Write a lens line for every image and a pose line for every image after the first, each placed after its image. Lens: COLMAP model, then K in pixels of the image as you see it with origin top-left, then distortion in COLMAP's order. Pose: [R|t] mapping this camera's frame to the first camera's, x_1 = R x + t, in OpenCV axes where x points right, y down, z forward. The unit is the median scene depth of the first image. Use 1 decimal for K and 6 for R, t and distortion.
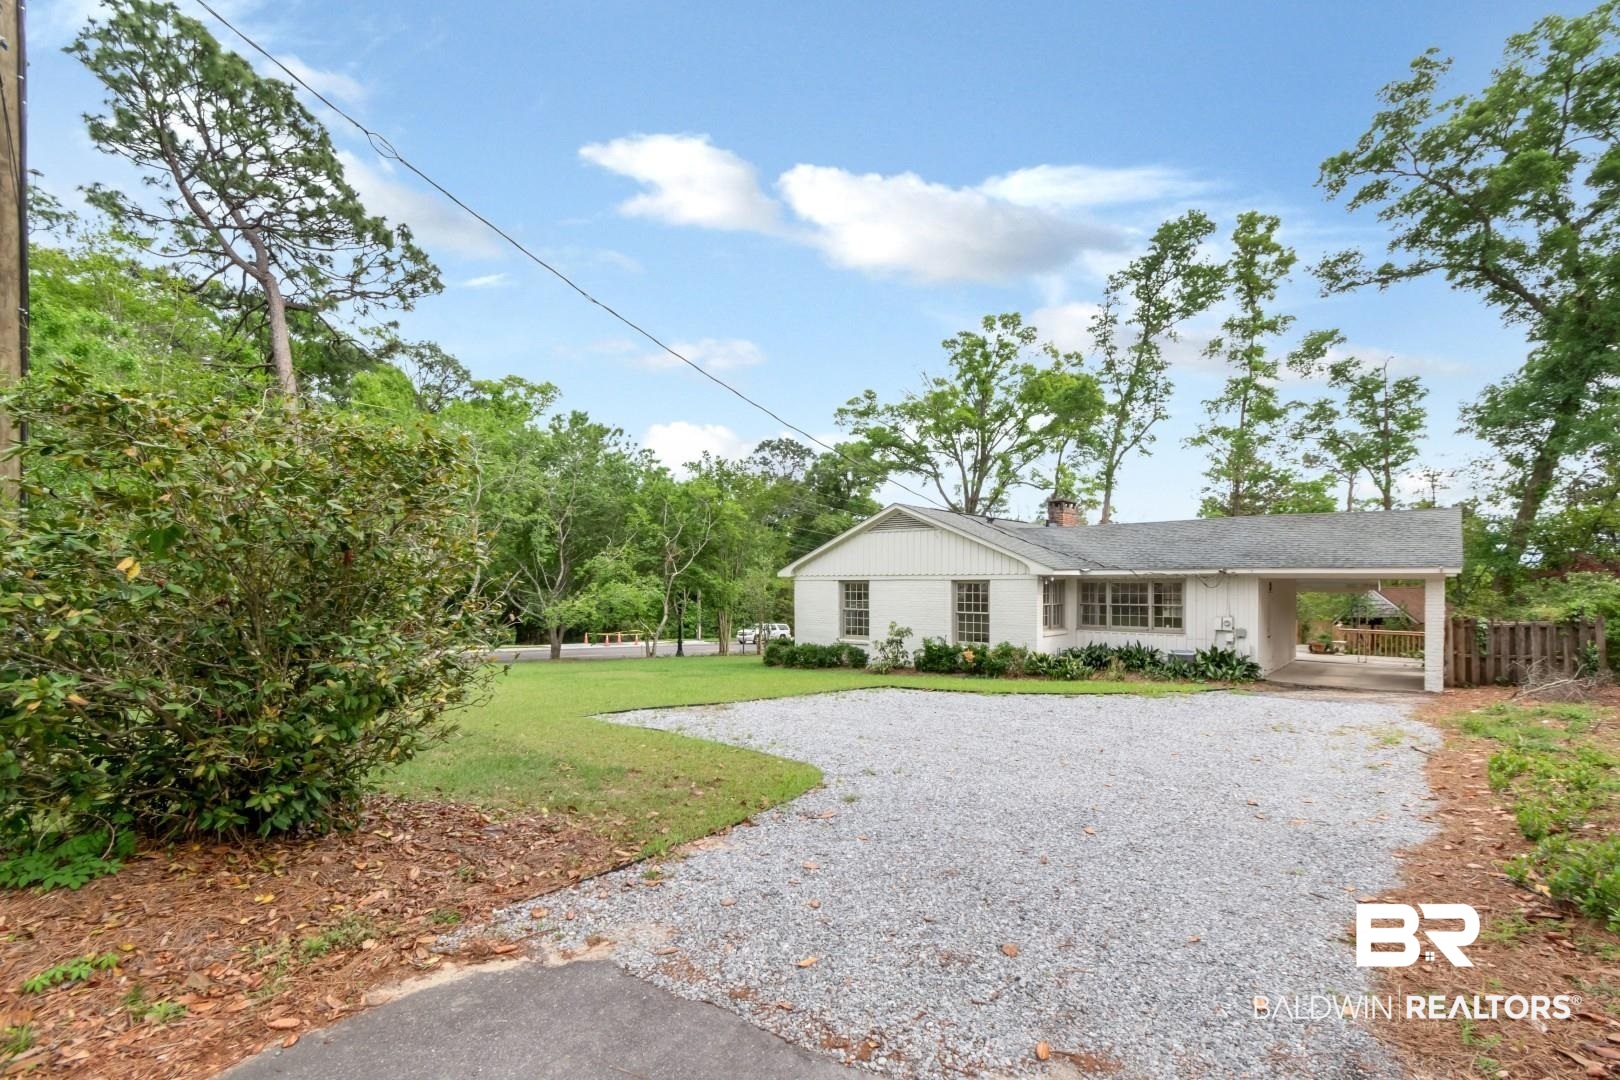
lens RADIAL K [[713.2, 0, 802.8], [0, 713.2, 517.8], [0, 0, 1]] dist [0.001197, 0.000469]
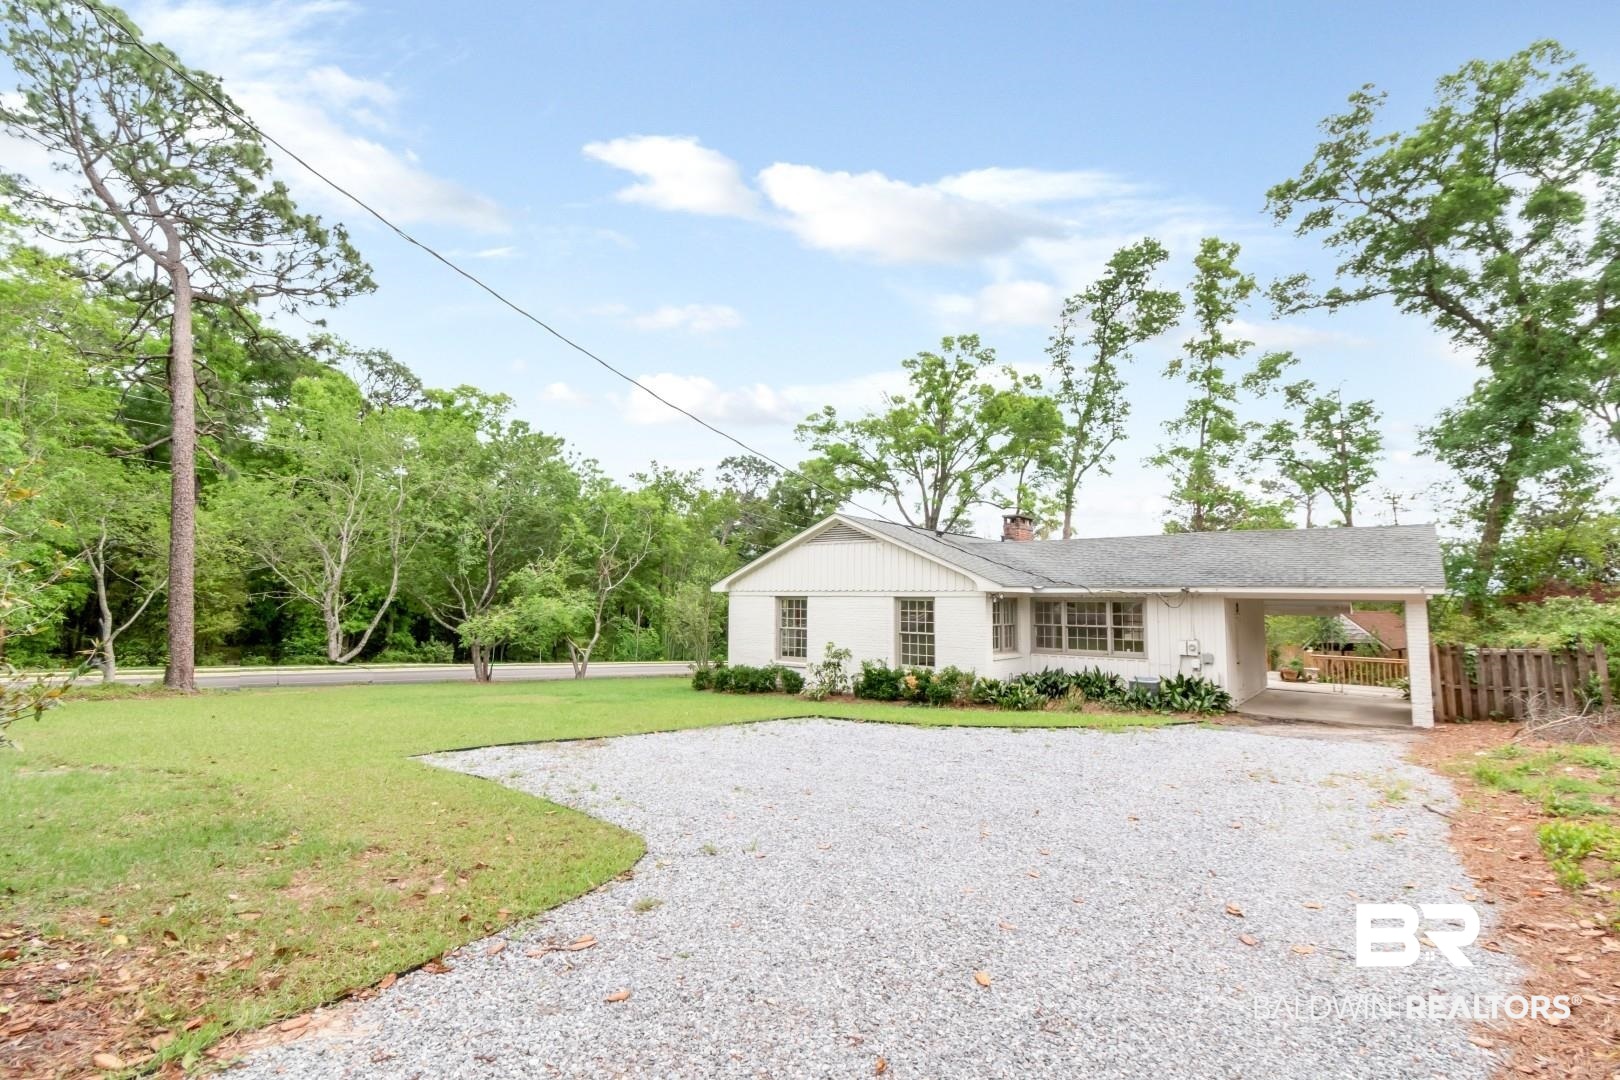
lens RADIAL K [[667.8, 0, 805.2], [0, 667.8, 484.9], [0, 0, 1]] dist [0.009771, -0.006253]
pose [[0.999782, 0.013518, 0.015922, 0.055794], [-0.012092, 0.996181, -0.086468, 0.013753], [-0.017030, 0.086257, 0.996127, 0.092554]]
